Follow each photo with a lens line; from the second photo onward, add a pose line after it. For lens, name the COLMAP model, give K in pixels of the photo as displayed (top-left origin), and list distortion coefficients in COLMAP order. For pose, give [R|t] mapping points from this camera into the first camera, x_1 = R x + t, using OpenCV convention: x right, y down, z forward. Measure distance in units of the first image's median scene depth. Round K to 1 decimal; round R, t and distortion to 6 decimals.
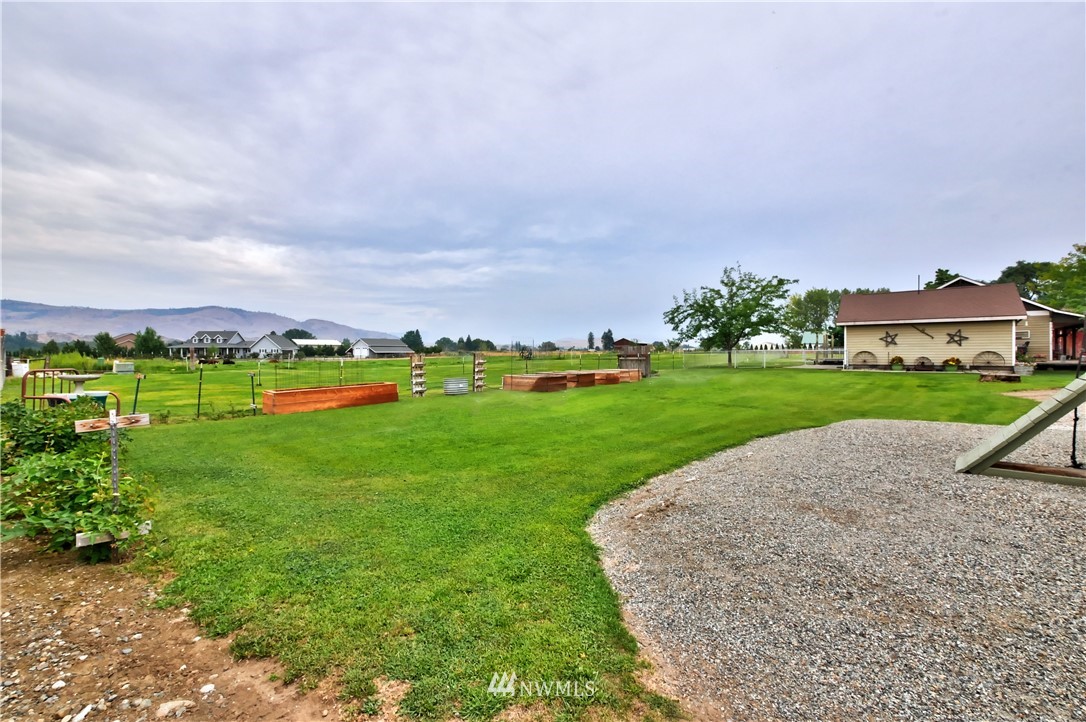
lens RADIAL K [[445.4, 0, 539.6], [0, 445.4, 358.2], [0, 0, 1]] dist [-0.006360, -0.001240]
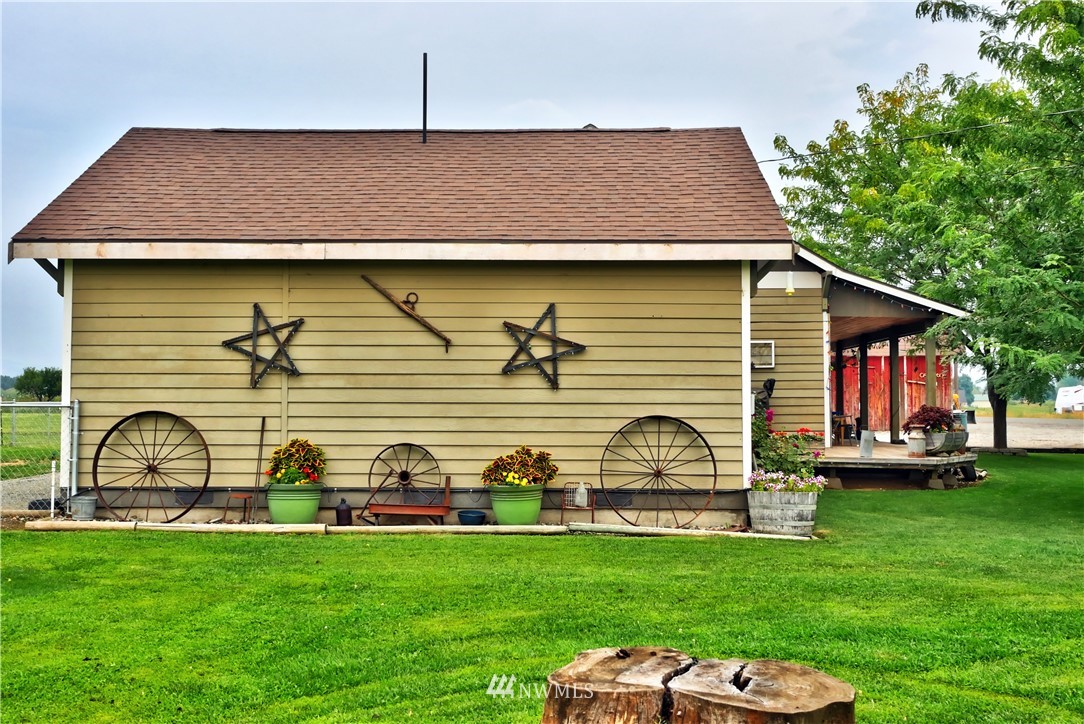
lens RADIAL K [[1217.0, 0, 542.1], [0, 1217.0, 361.7], [0, 0, 1]] dist [-0.002696, 0.000000]
pose [[0.780361, 0.030382, 0.624591, 0.602609], [0.001900, 0.998699, -0.050953, -0.011975], [-0.625326, 0.040949, 0.779288, 0.575829]]
